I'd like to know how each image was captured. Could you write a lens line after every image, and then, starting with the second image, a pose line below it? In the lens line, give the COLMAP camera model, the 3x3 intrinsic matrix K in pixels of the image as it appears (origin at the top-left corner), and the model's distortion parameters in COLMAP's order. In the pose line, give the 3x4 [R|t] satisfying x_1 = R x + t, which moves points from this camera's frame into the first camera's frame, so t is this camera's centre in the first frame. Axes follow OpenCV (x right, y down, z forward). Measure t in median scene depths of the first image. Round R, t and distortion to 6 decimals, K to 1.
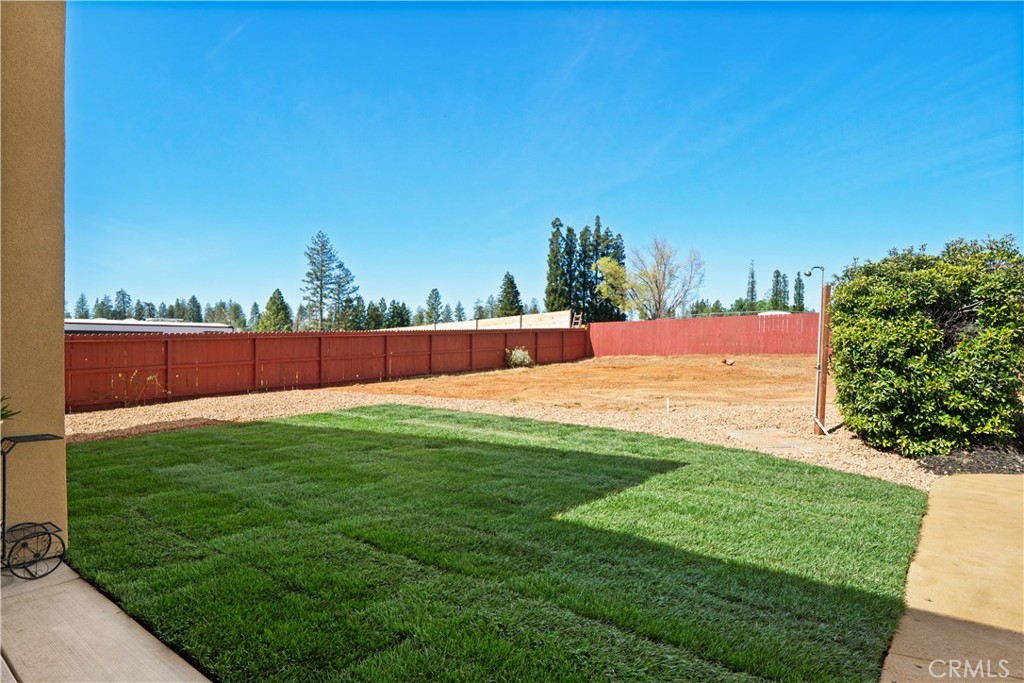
lens RADIAL K [[576.4, 0, 511.7], [0, 576.4, 345.6], [0, 0, 1]] dist [-0.006935, -0.001740]
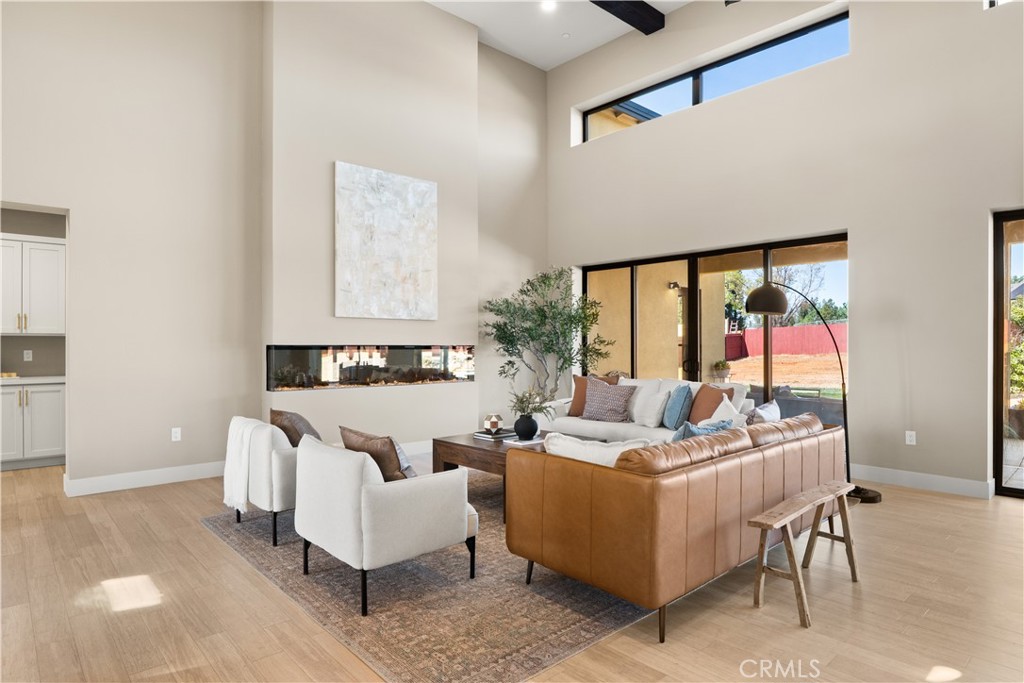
lens RADIAL K [[576.4, 0, 511.7], [0, 576.4, 343.9], [0, 0, 1]] dist [-0.006935, -0.001740]
pose [[0.987624, -0.013653, -0.156242, -0.839402], [0.012134, 0.999869, -0.010674, -0.000954], [0.156367, 0.008646, 0.987661, -1.517885]]
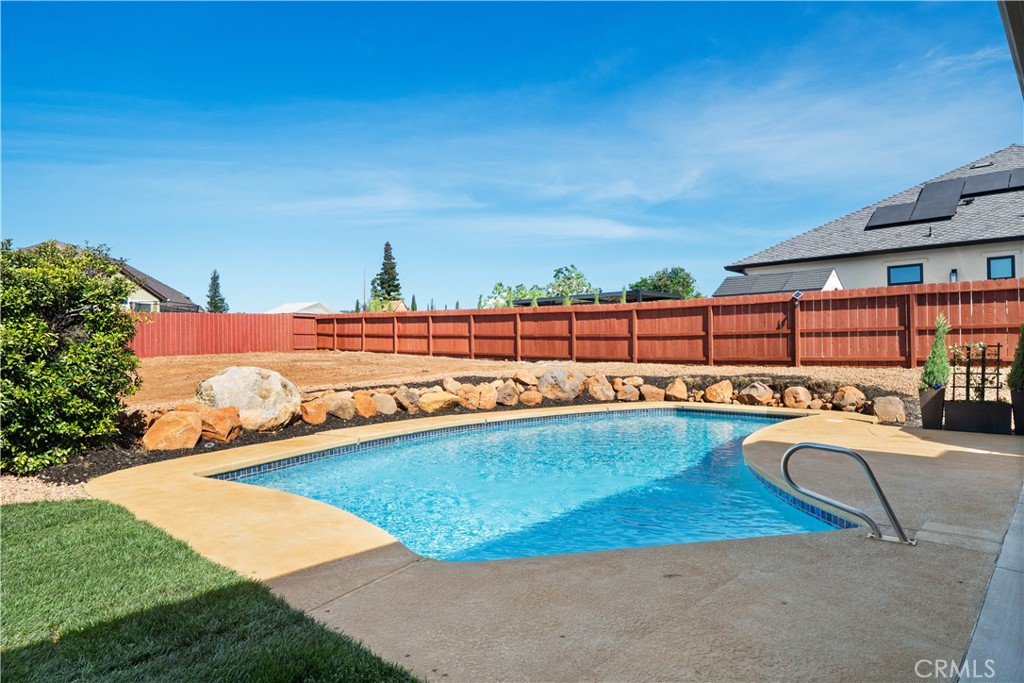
lens RADIAL K [[595.2, 0, 510.6], [0, 595.2, 341.2], [0, 0, 1]] dist [-0.004713, -0.000205]
pose [[0.112011, -0.001982, 0.993705, -0.147149], [0.020228, 0.999795, -0.000286, 0.000553], [-0.993501, 0.020132, 0.112028, 0.141531]]
